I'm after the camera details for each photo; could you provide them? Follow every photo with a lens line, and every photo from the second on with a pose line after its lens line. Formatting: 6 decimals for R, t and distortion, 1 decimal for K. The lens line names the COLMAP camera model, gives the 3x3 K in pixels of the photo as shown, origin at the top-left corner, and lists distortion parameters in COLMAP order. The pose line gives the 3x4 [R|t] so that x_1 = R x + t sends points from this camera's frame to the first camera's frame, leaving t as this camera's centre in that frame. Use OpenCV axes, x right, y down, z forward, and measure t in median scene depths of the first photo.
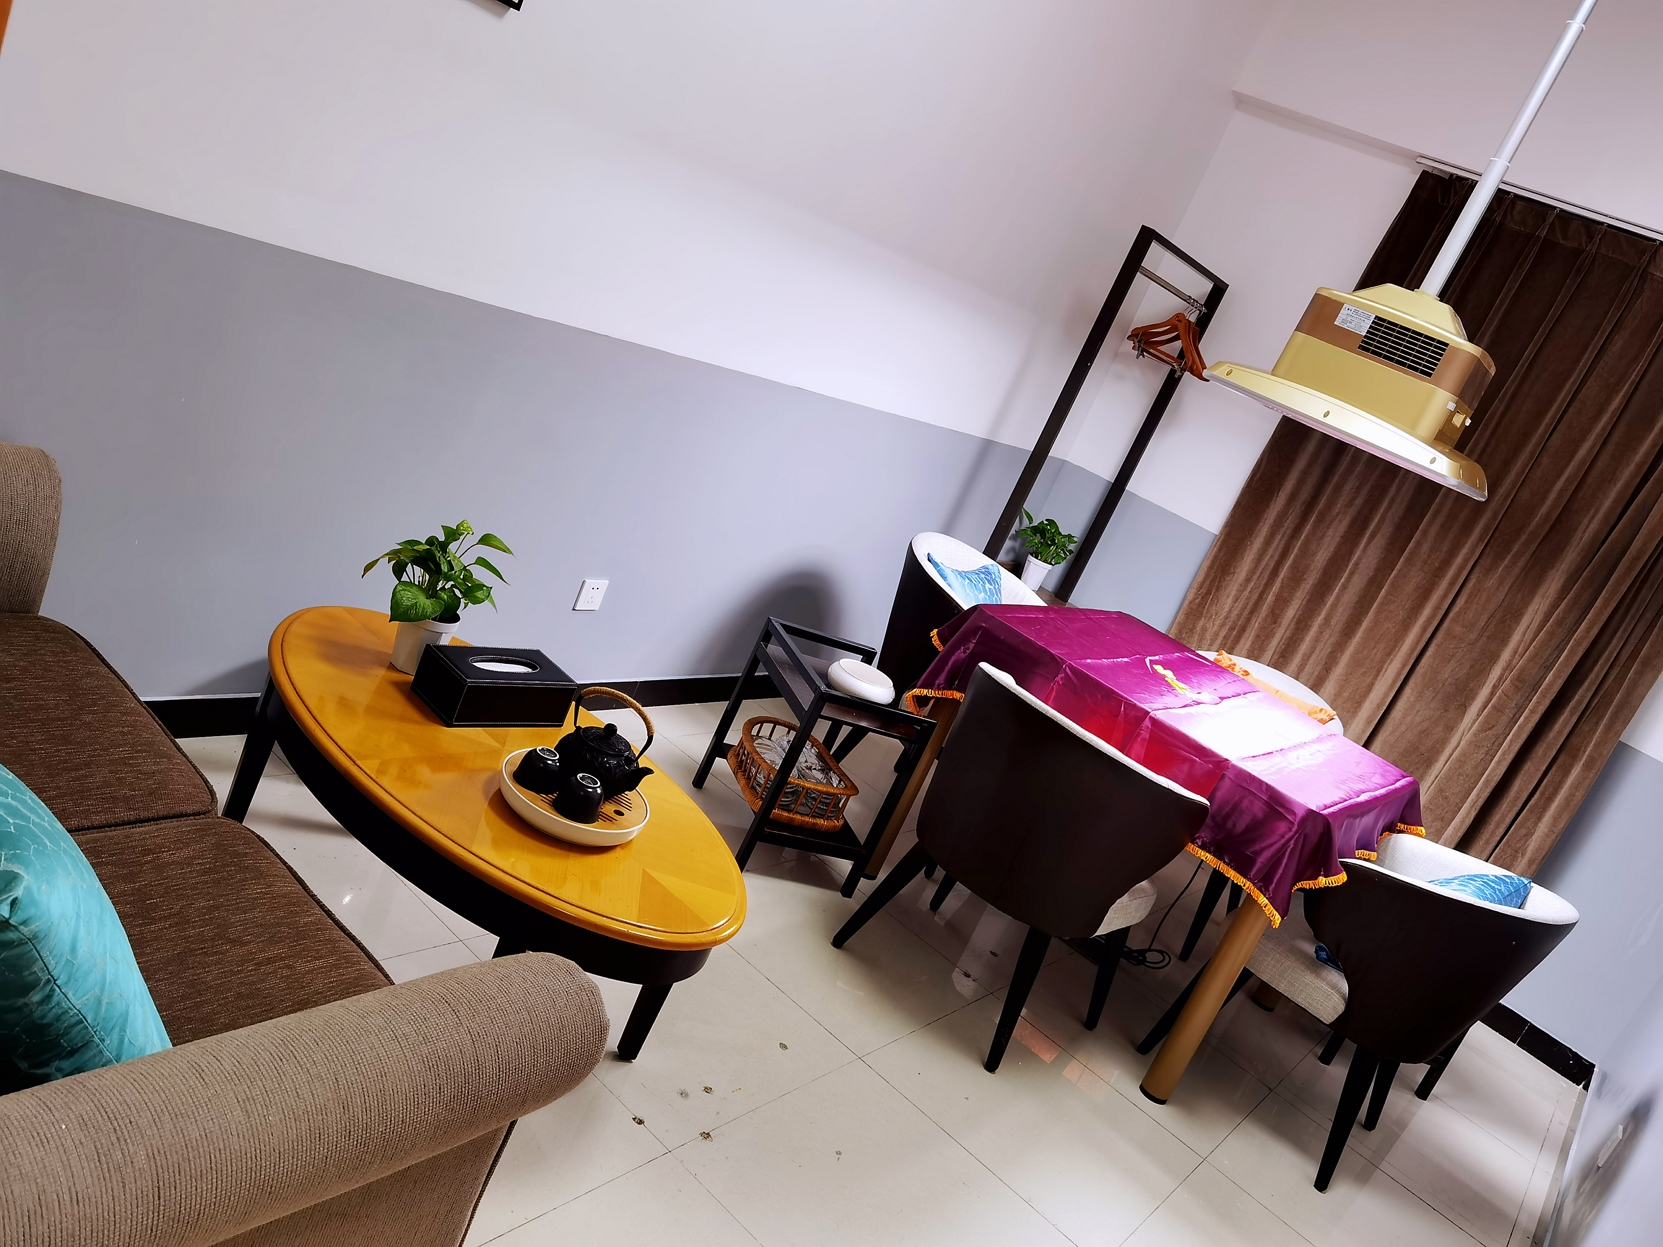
lens RADIAL K [[1349.9, 0, 831.5], [0, 1349.9, 623.5], [0, 0, 1]] dist [0.070337, -0.086136]
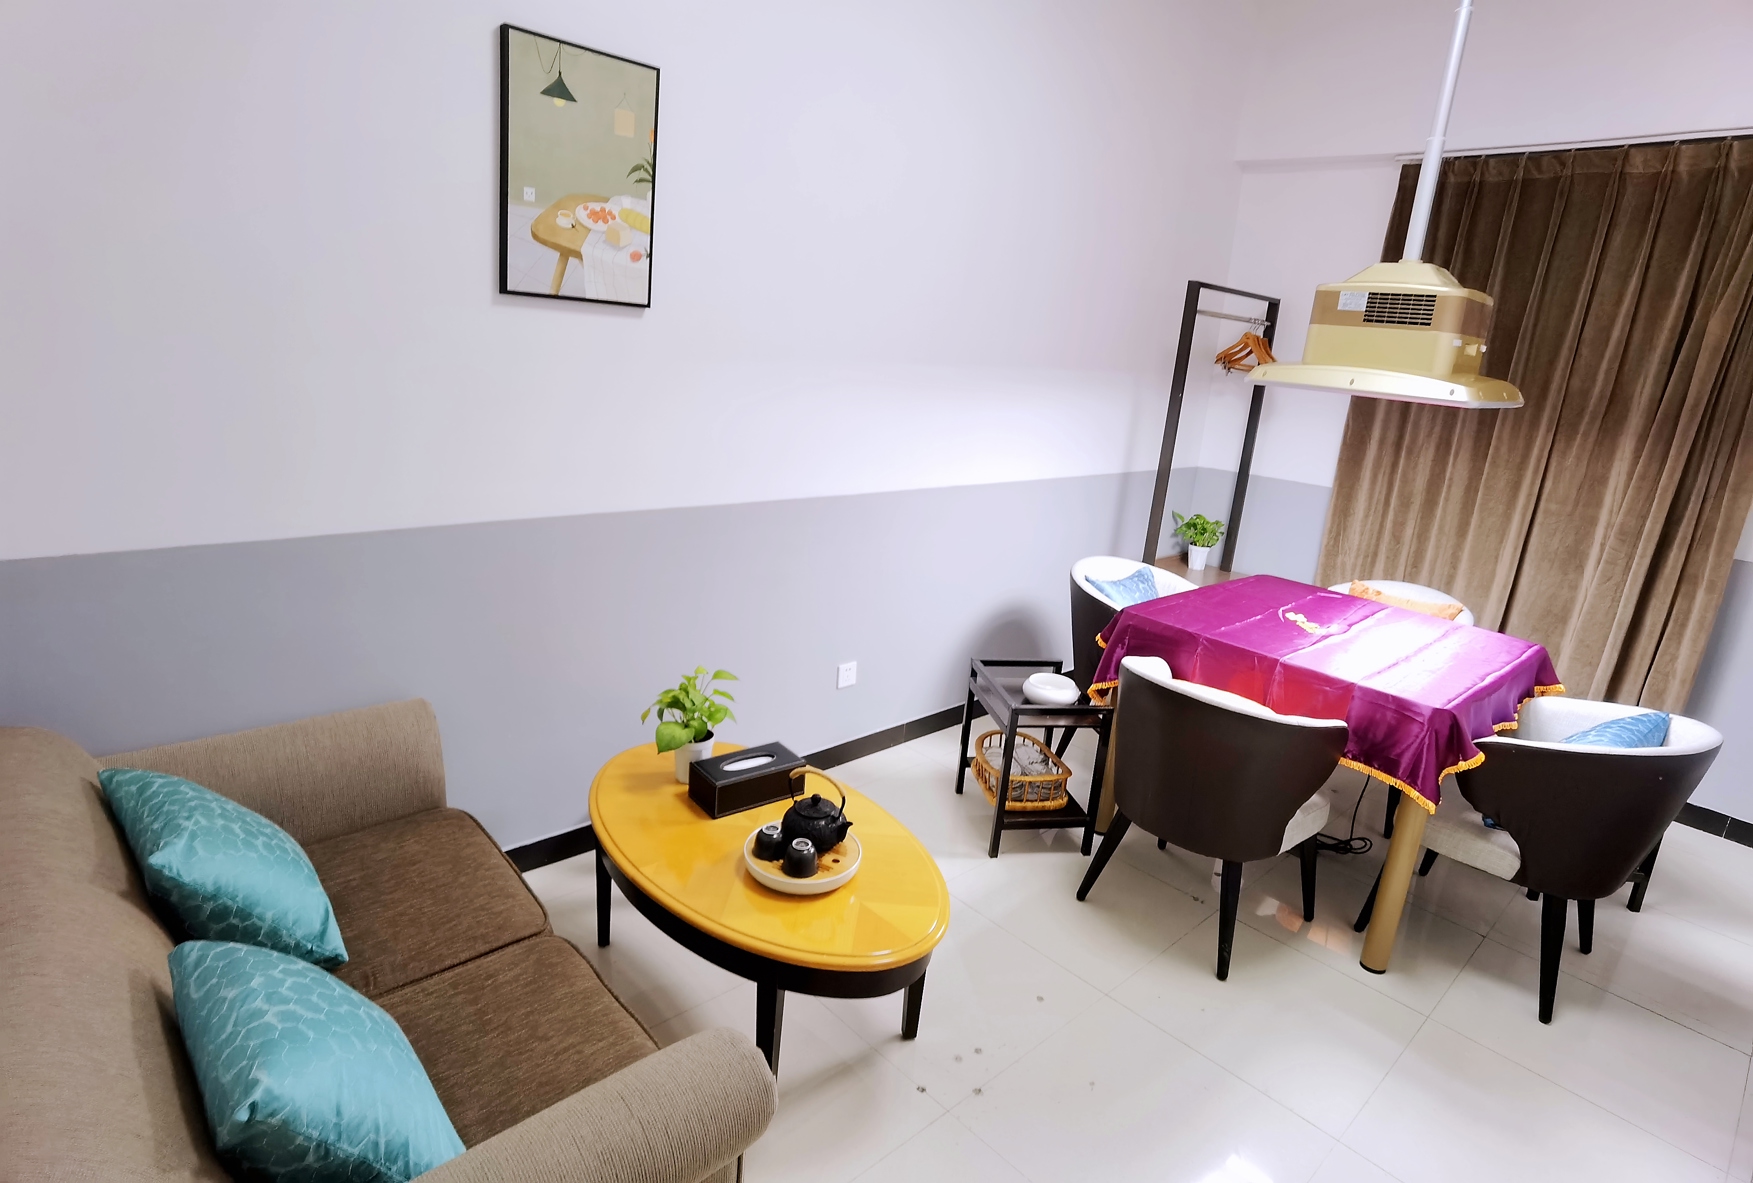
lens RADIAL K [[936.2, 0, 876.5], [0, 936.2, 591.5], [0, 0, 1]] dist [-0.043604, 0.020313]
pose [[0.929489, -0.275918, -0.244784, 0.110603], [0.262664, 0.961055, -0.085909, -0.014363], [0.258955, 0.015555, 0.965764, 0.094046]]
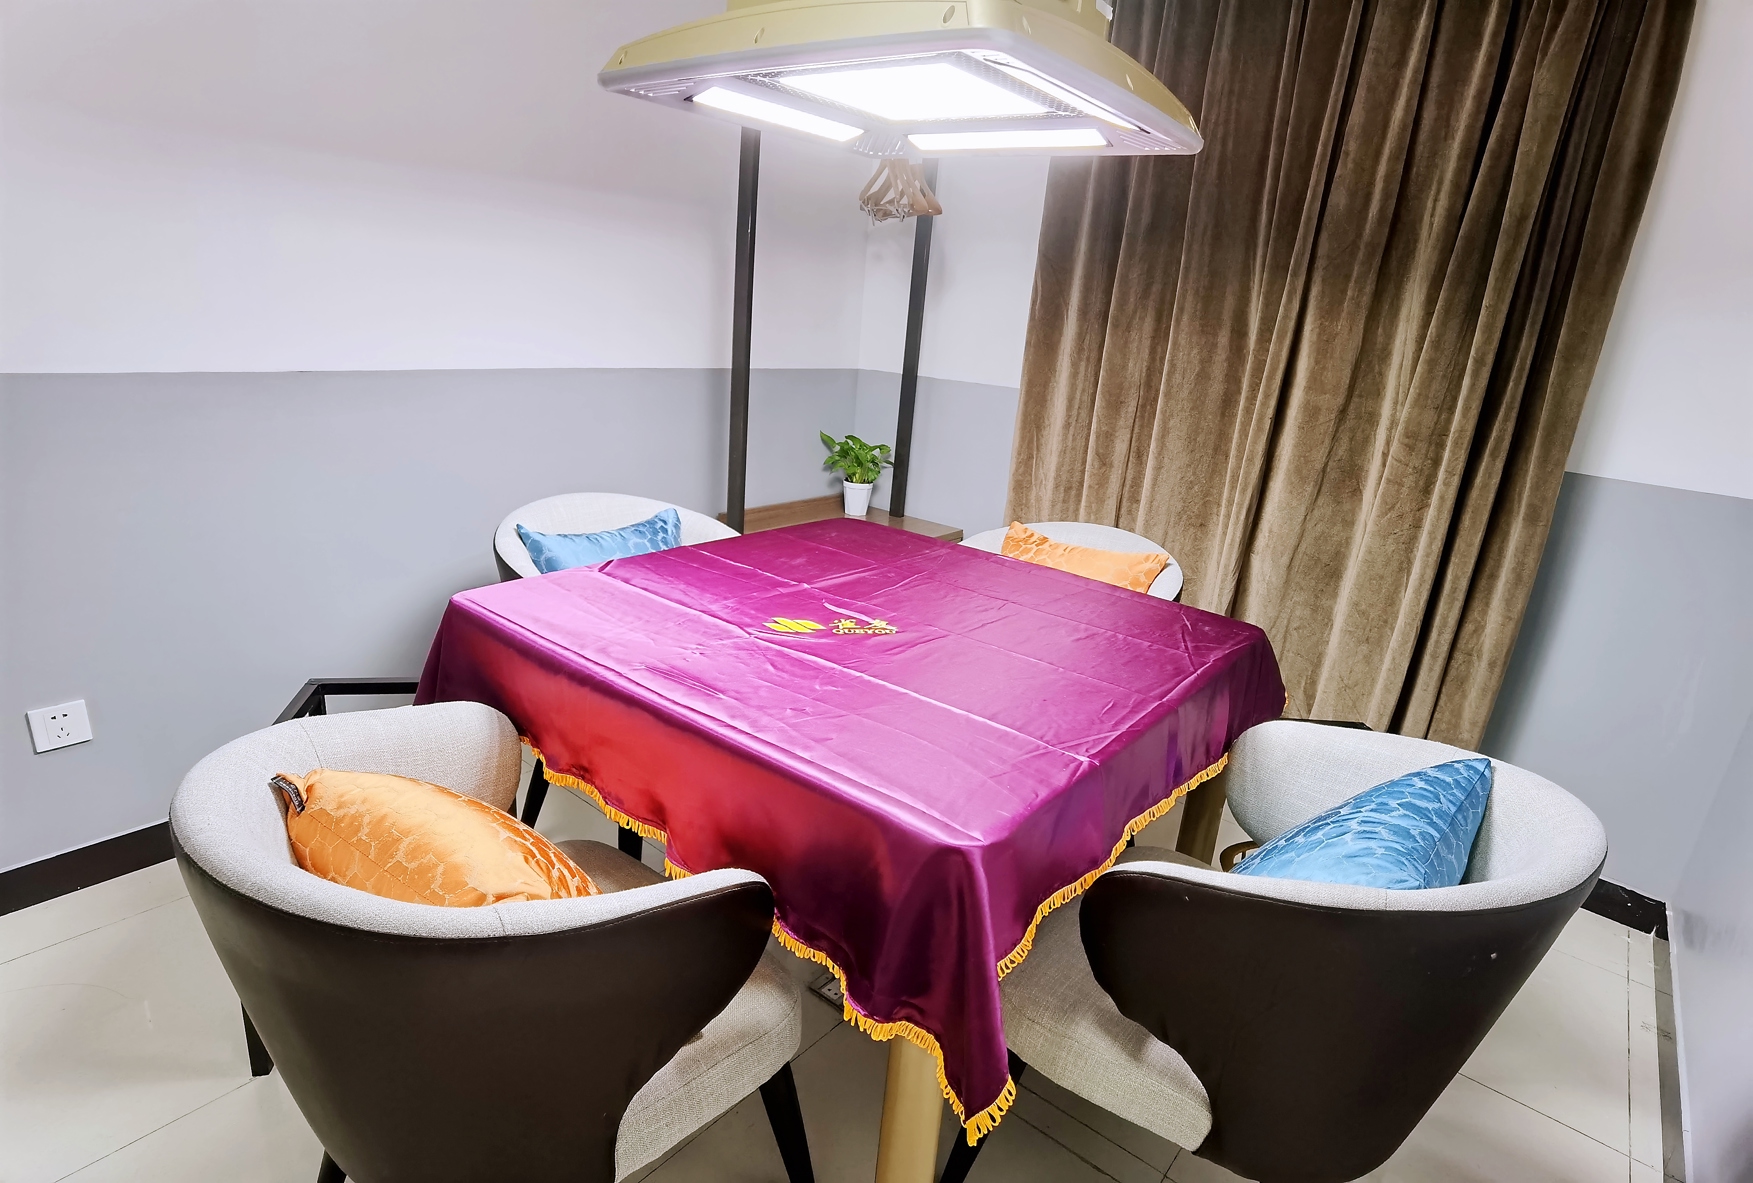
lens RADIAL K [[976.6, 0, 899.8], [0, 976.6, 597.8], [0, 0, 1]] dist [-0.002437, -0.000211]
pose [[0.950111, -0.302955, -0.074205, 0.316307], [0.304061, 0.952645, 0.003820, 0.049291], [0.069534, -0.026193, 0.997236, 0.560908]]
